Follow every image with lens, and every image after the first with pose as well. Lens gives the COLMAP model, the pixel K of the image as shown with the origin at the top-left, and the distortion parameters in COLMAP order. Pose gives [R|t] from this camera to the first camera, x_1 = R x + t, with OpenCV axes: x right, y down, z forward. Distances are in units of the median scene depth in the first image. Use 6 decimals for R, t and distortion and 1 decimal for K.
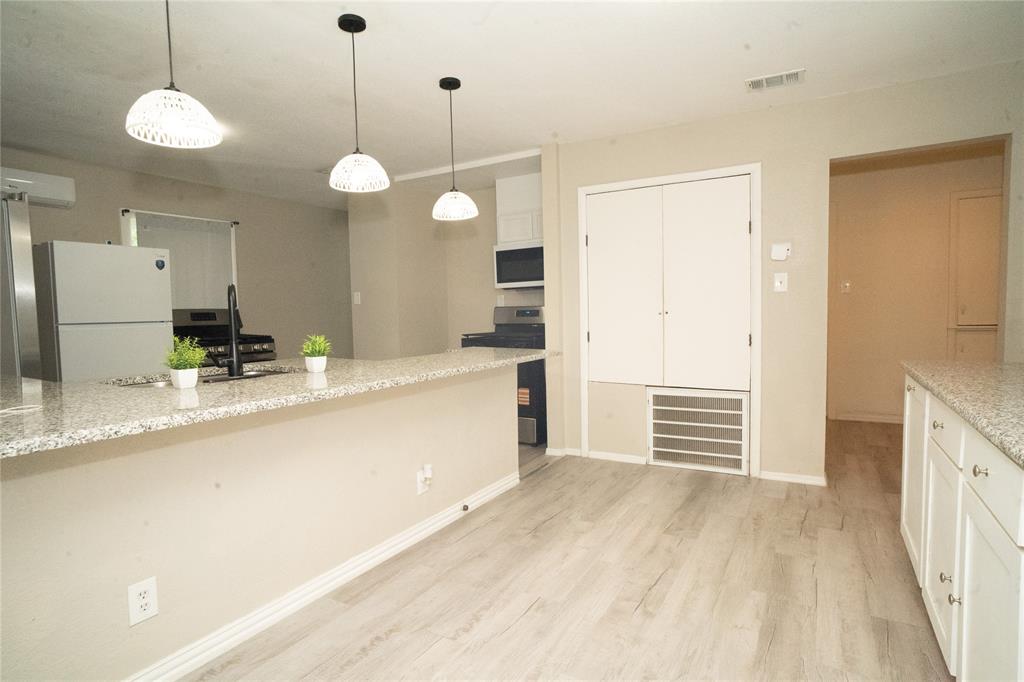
lens RADIAL K [[537.4, 0, 514.7], [0, 537.4, 339.9], [0, 0, 1]] dist [-0.049866, 0.025195]
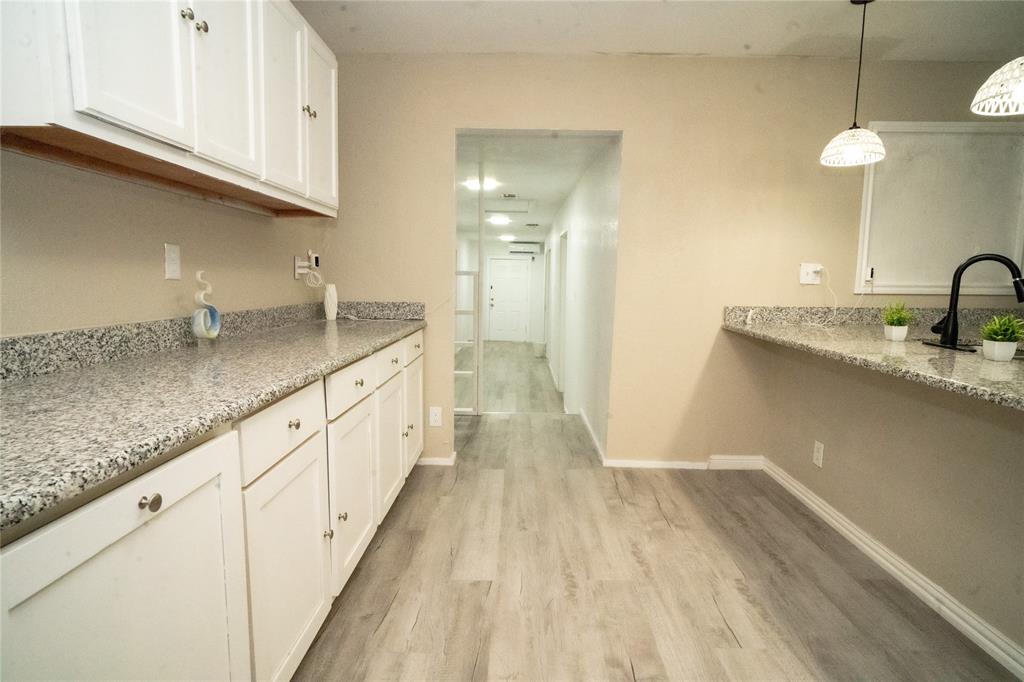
lens RADIAL K [[537.4, 0, 510.2], [0, 537.4, 340.7], [0, 0, 1]] dist [-0.049866, 0.025195]
pose [[-0.879067, 0.058095, -0.473145, 0.767532], [-0.027823, 0.984601, 0.172587, -0.100946], [0.475885, 0.164880, -0.863914, 1.590342]]
